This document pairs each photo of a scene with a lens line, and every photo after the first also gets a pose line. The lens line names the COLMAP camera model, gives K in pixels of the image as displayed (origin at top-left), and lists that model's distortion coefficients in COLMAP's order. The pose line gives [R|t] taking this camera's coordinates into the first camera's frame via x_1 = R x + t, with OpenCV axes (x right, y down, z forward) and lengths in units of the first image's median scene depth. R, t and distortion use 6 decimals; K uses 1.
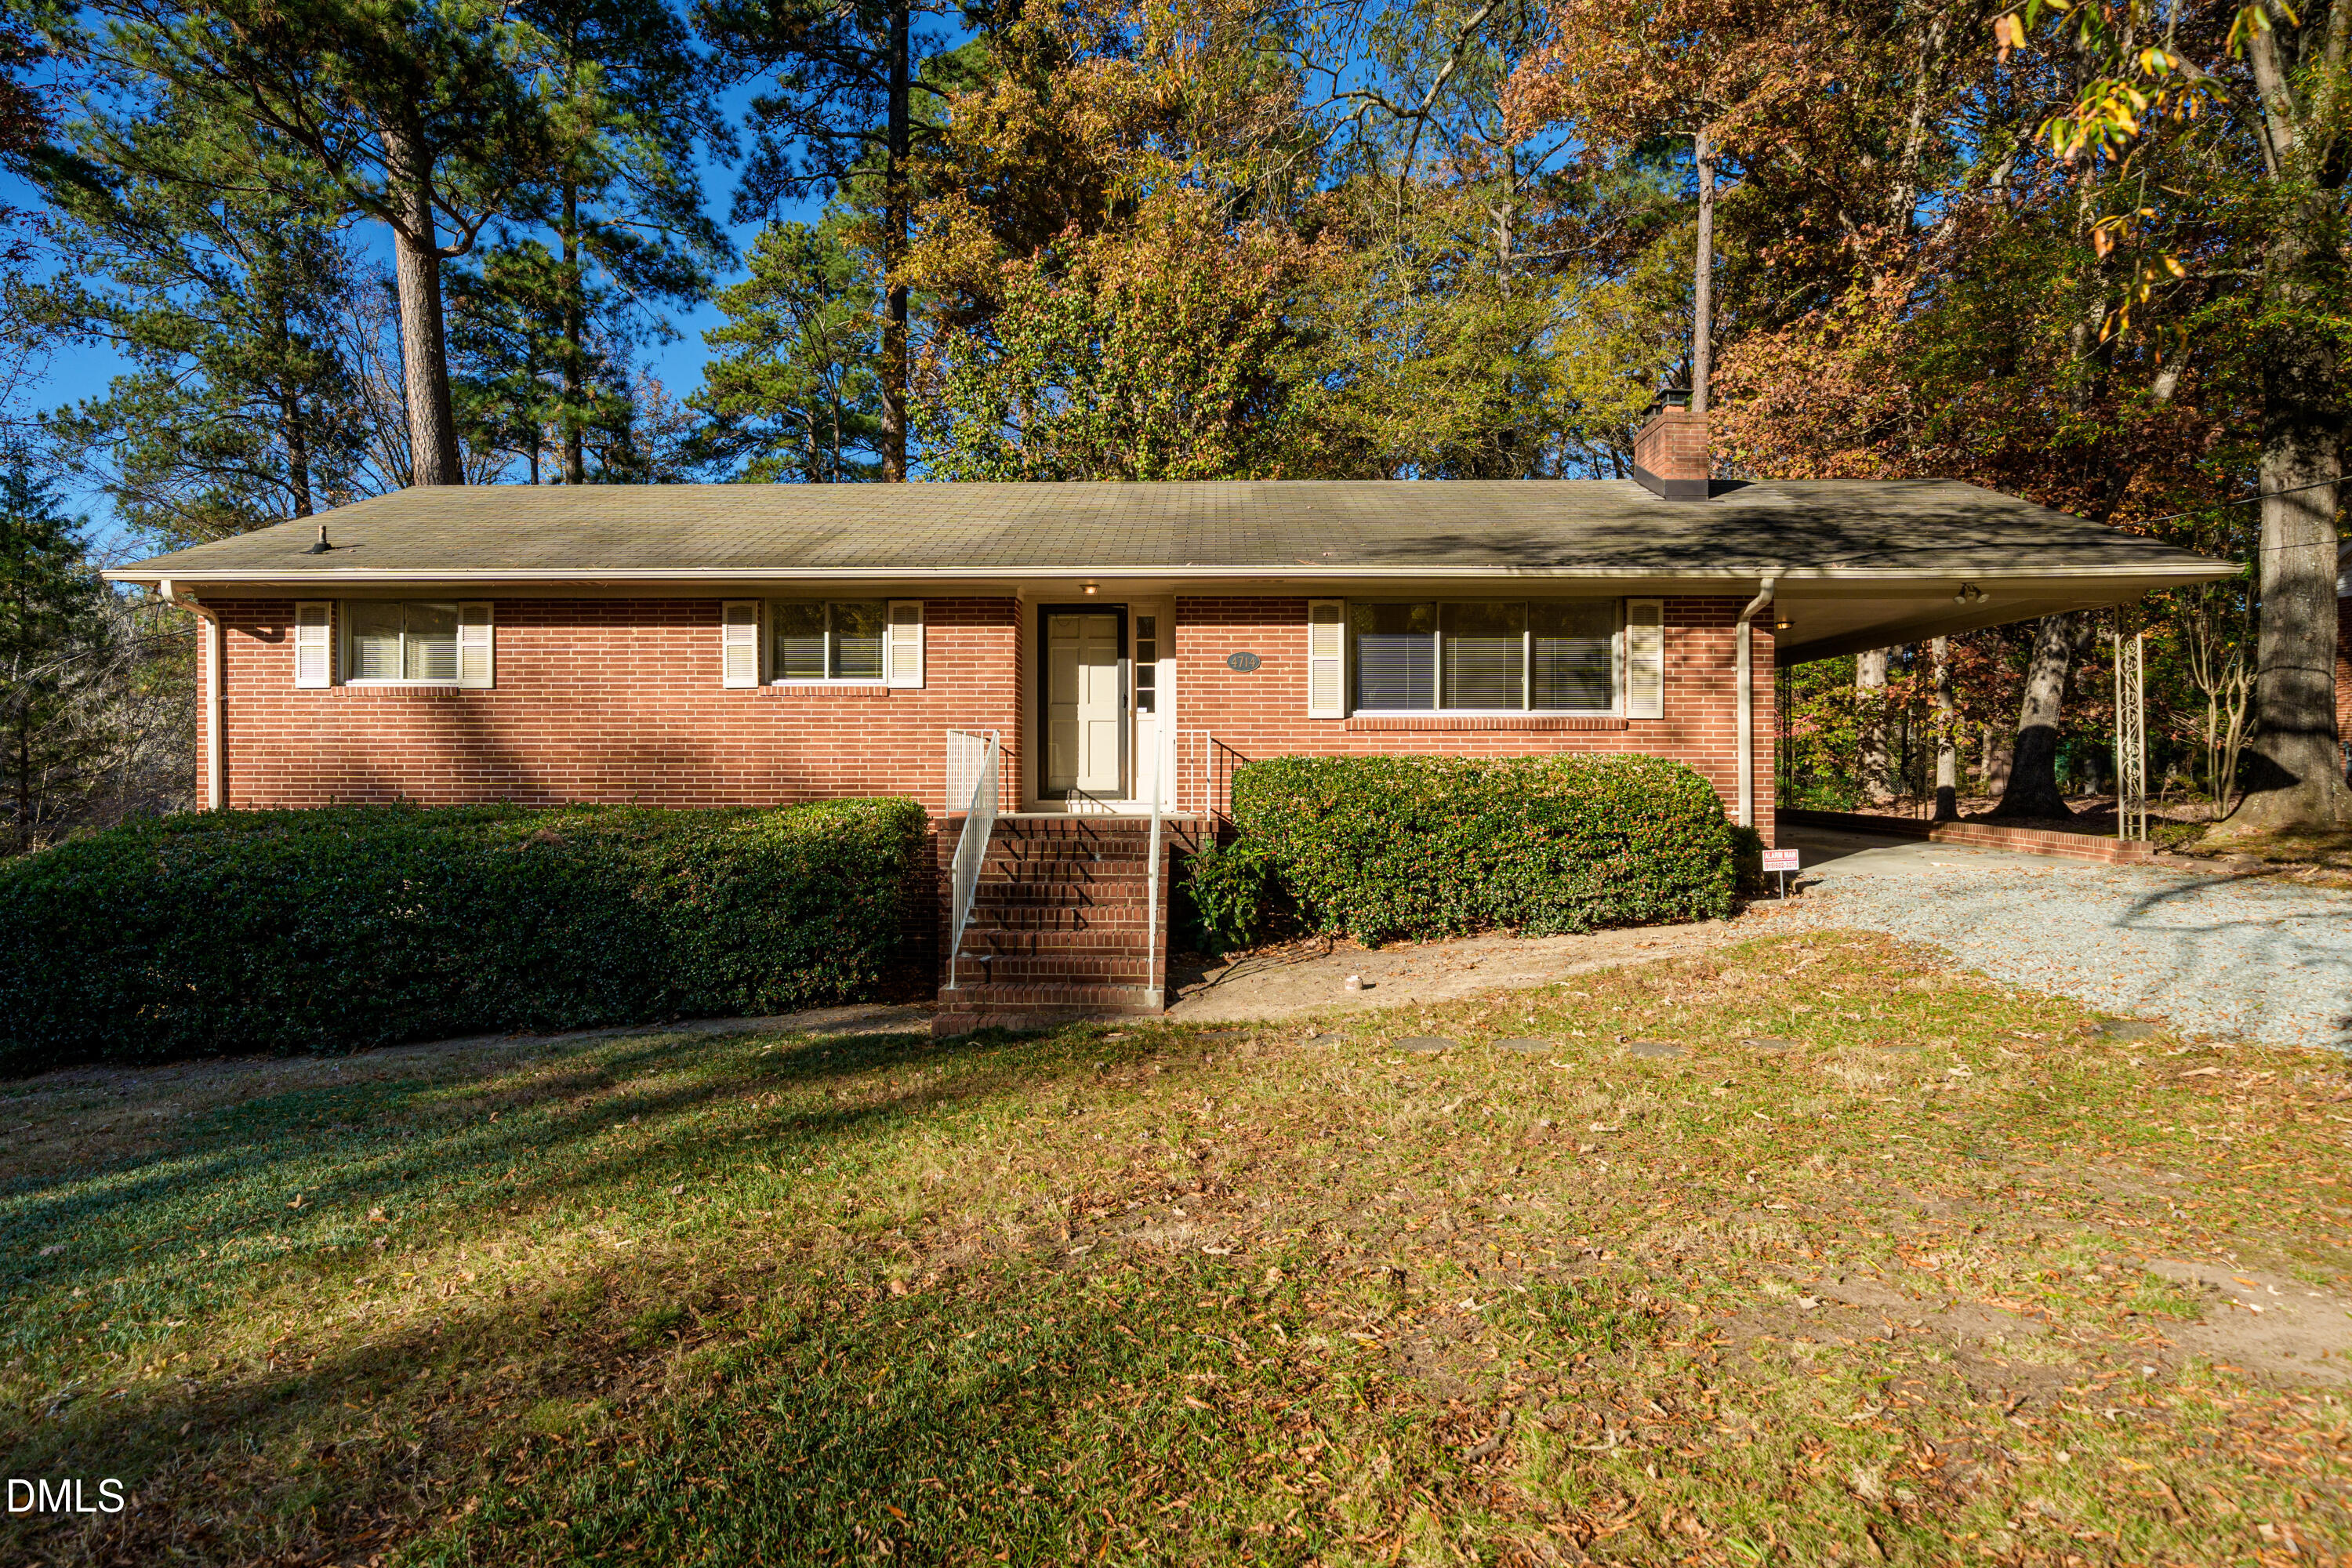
lens RADIAL K [[1370.9, 0, 1173.5], [0, 1370.9, 778.7], [0, 0, 1]] dist [0.001027, -0.000398]
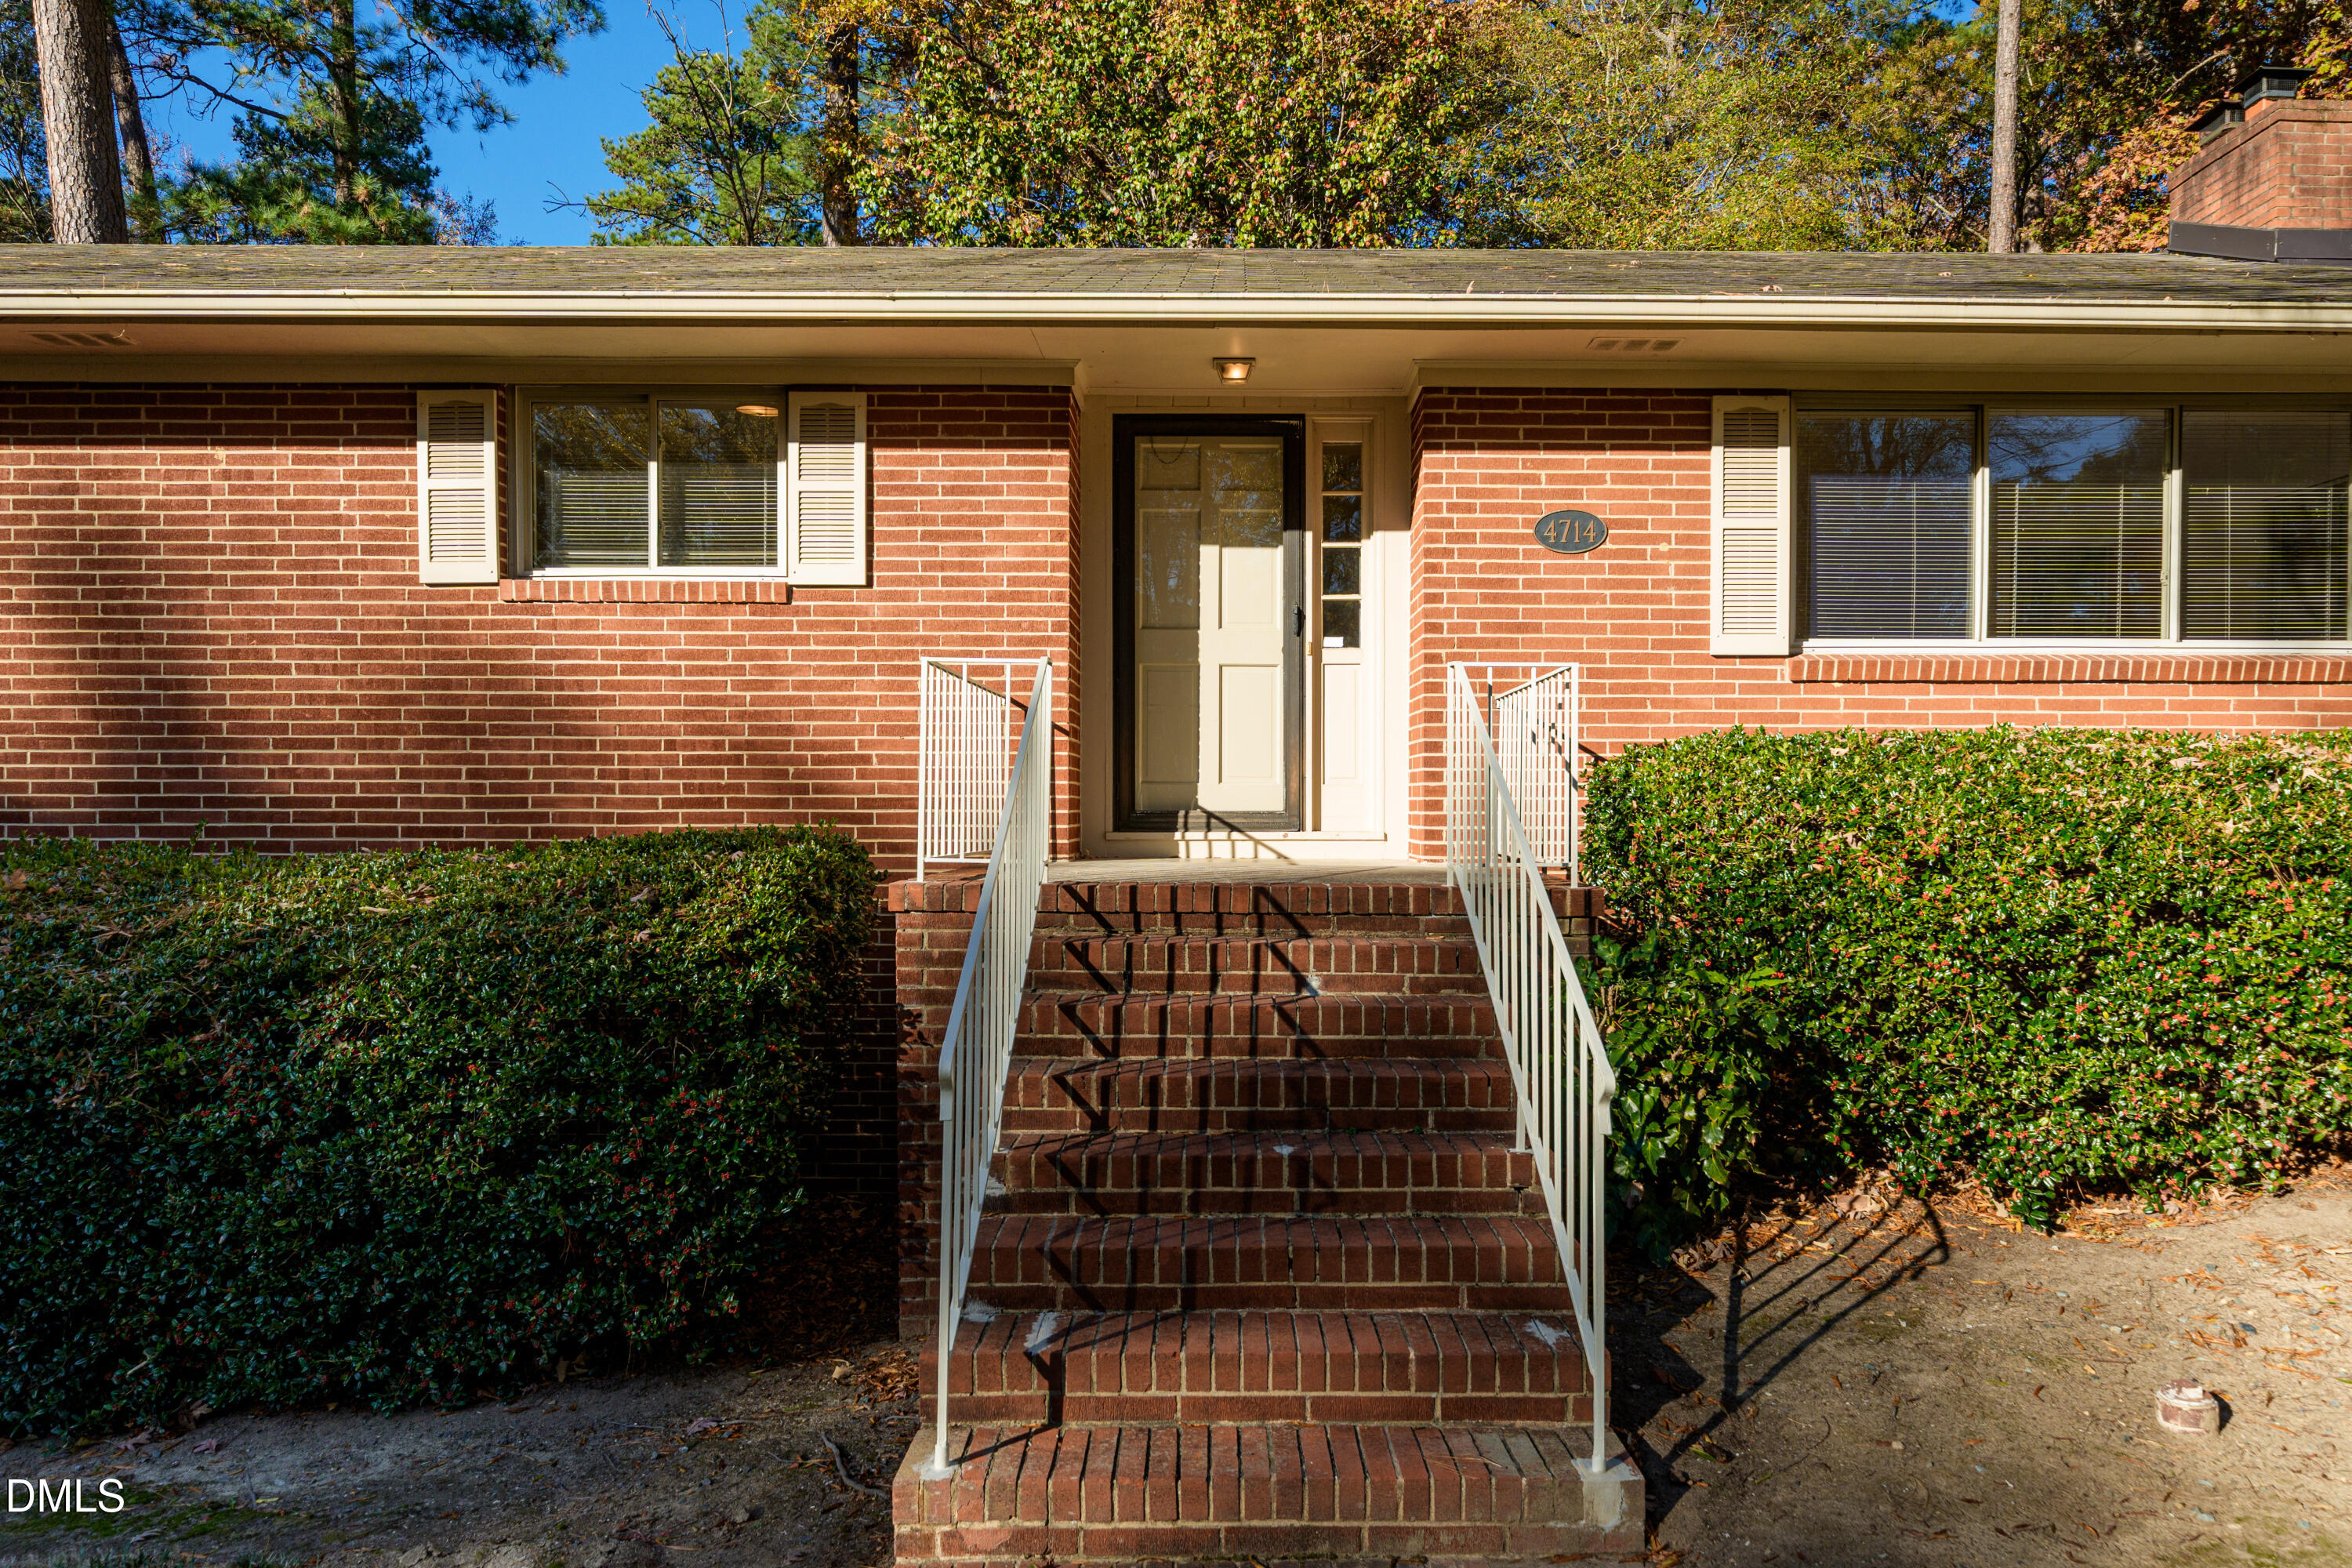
lens RADIAL K [[1368.0, 0, 1177.9], [0, 1368.0, 800.2], [0, 0, 1]] dist [-0.000229, 0.000194]
pose [[0.999626, 0.001701, 0.027283, -0.091702], [-0.001709, 0.999998, 0.000281, 0.004531], [-0.027282, -0.000328, 0.999628, 0.544315]]
